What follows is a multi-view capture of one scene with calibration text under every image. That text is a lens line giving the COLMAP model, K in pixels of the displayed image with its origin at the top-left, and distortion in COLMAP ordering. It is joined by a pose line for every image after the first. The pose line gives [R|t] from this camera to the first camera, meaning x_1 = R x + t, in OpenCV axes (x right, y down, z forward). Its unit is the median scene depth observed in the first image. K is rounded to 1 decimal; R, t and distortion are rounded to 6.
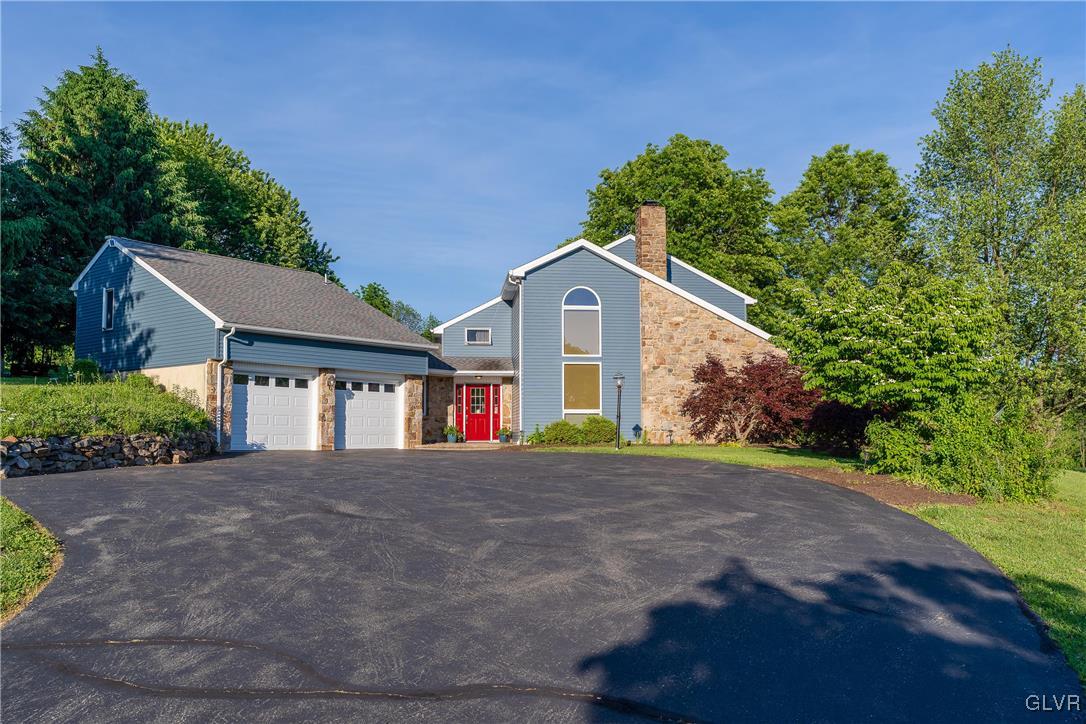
lens RADIAL K [[881.2, 0, 540.5], [0, 881.2, 365.5], [0, 0, 1]] dist [-0.005791, -0.000235]
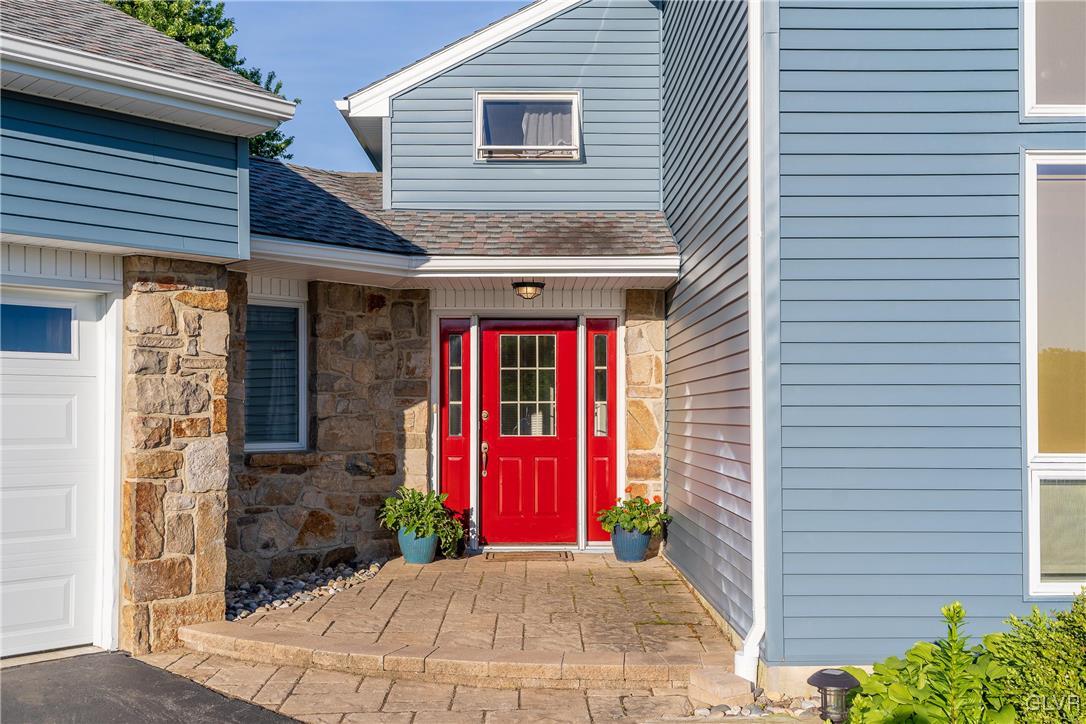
lens RADIAL K [[1093.3, 0, 542.0], [0, 1093.3, 362.8], [0, 0, 1]] dist [-0.001772, 0.000000]
pose [[0.994997, -0.001852, -0.099892, -0.036179], [0.005442, 0.999349, 0.035678, 0.022653], [0.099761, -0.036043, 0.994358, 0.697763]]
